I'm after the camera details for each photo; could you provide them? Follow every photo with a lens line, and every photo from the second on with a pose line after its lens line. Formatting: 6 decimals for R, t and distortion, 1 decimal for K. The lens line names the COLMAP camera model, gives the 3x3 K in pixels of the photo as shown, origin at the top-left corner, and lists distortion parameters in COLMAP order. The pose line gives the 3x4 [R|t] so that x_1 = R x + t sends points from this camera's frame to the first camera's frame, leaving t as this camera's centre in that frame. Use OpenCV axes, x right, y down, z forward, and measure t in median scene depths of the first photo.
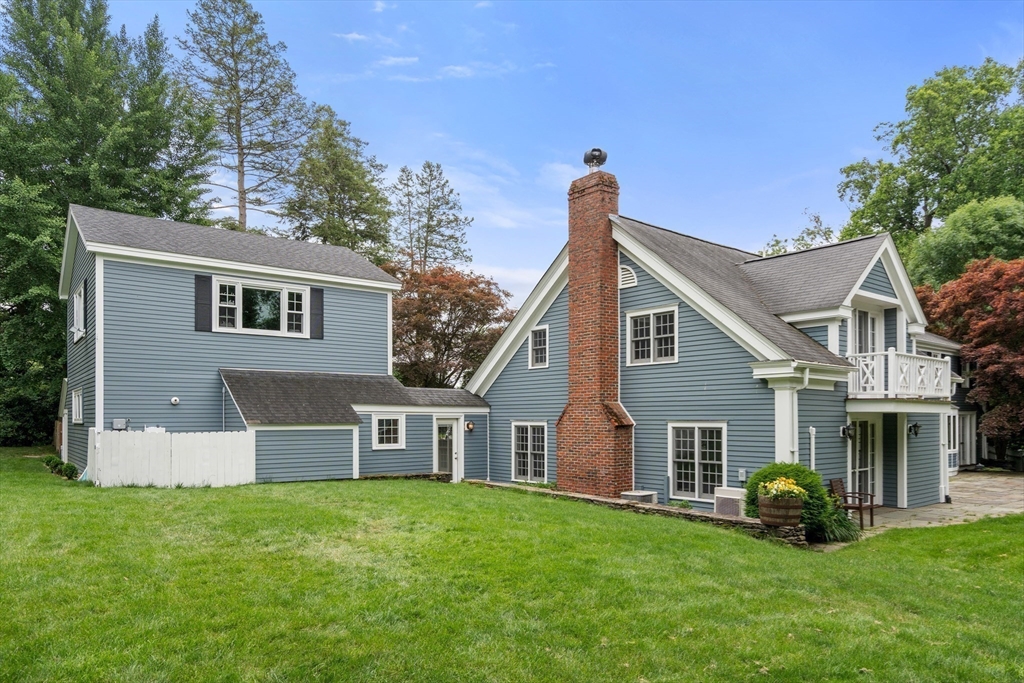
lens RADIAL K [[686.5, 0, 507.1], [0, 686.5, 415.4], [0, 0, 1]] dist [-0.001021, 0.001969]
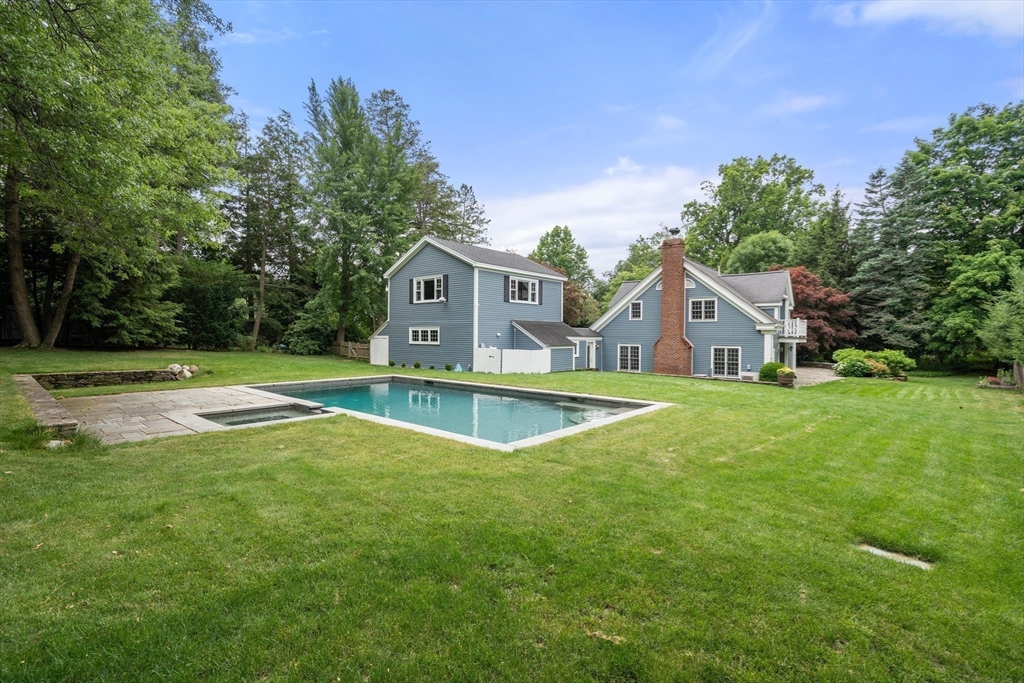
lens RADIAL K [[465.2, 0, 508.6], [0, 465.2, 338.1], [0, 0, 1]] dist [0.000615, 0.000452]
pose [[0.977974, 0.006337, 0.208629, -0.710691], [-0.009041, 0.999887, 0.012012, -0.027129], [-0.208529, -0.013634, 0.977921, -0.401487]]
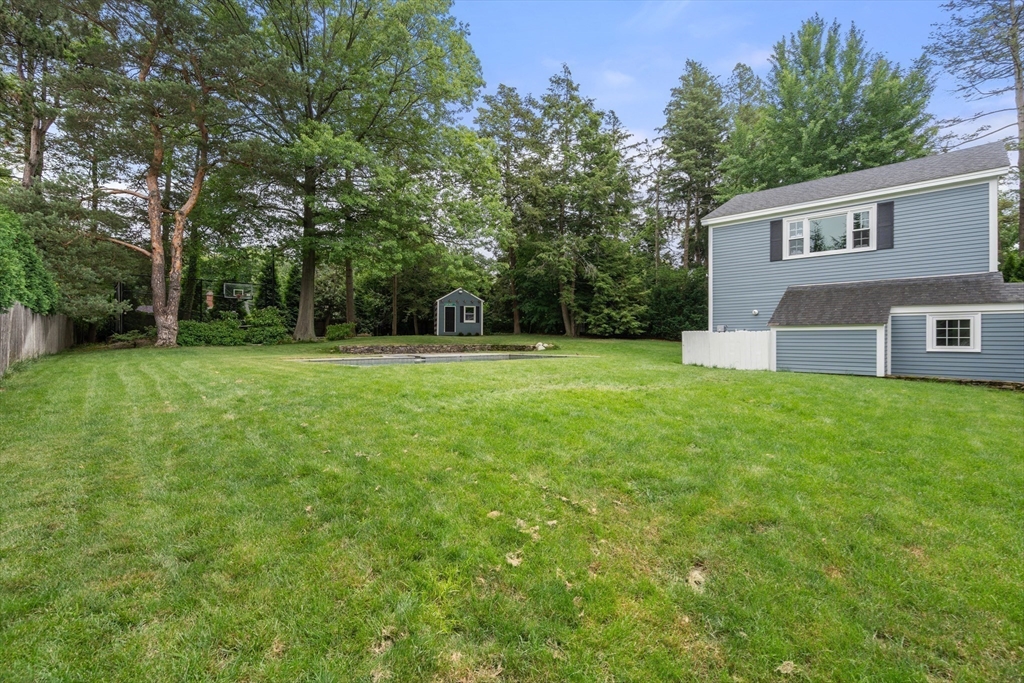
lens RADIAL K [[465.2, 0, 508.6], [0, 465.2, 338.1], [0, 0, 1]] dist [0.000615, 0.000452]
pose [[0.147311, -0.003078, -0.989085, 0.386780], [-0.000230, 0.999995, -0.003147, 0.034310], [0.989090, 0.000691, 0.147310, 0.318232]]
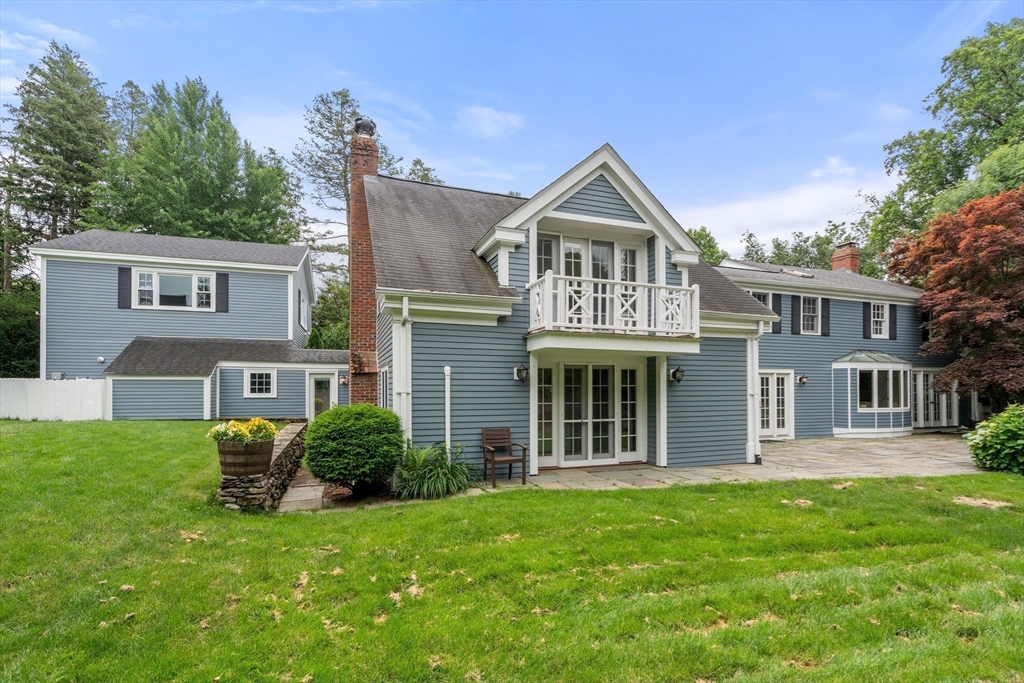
lens RADIAL K [[480.3, 0, 507.9], [0, 480.3, 386.2], [0, 0, 1]] dist [-0.002554, 0.000809]
pose [[0.941813, -0.002875, -0.336124, 0.566657], [0.001058, 0.999984, -0.005589, 0.035794], [0.336134, 0.004909, 0.941801, 0.349050]]
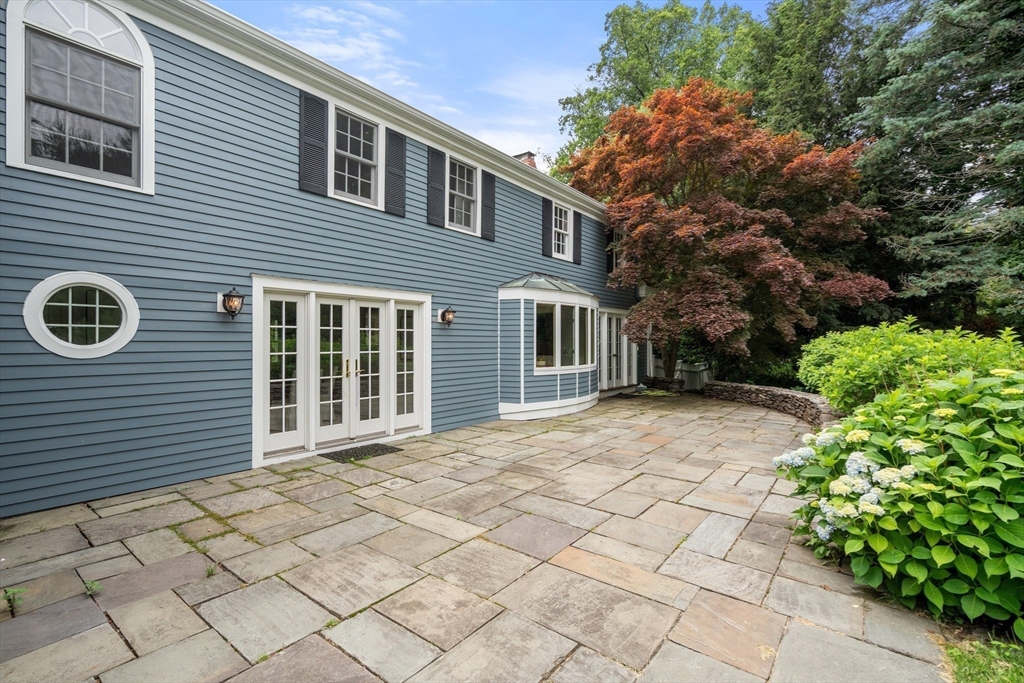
lens RADIAL K [[465.2, 0, 508.6], [0, 465.2, 338.1], [0, 0, 1]] dist [0.000615, 0.000452]
pose [[0.974287, 0.004334, 0.225267, 0.741639], [-0.003450, 0.999985, -0.004319, 0.042004], [-0.225282, 0.003431, 0.974288, 0.932389]]
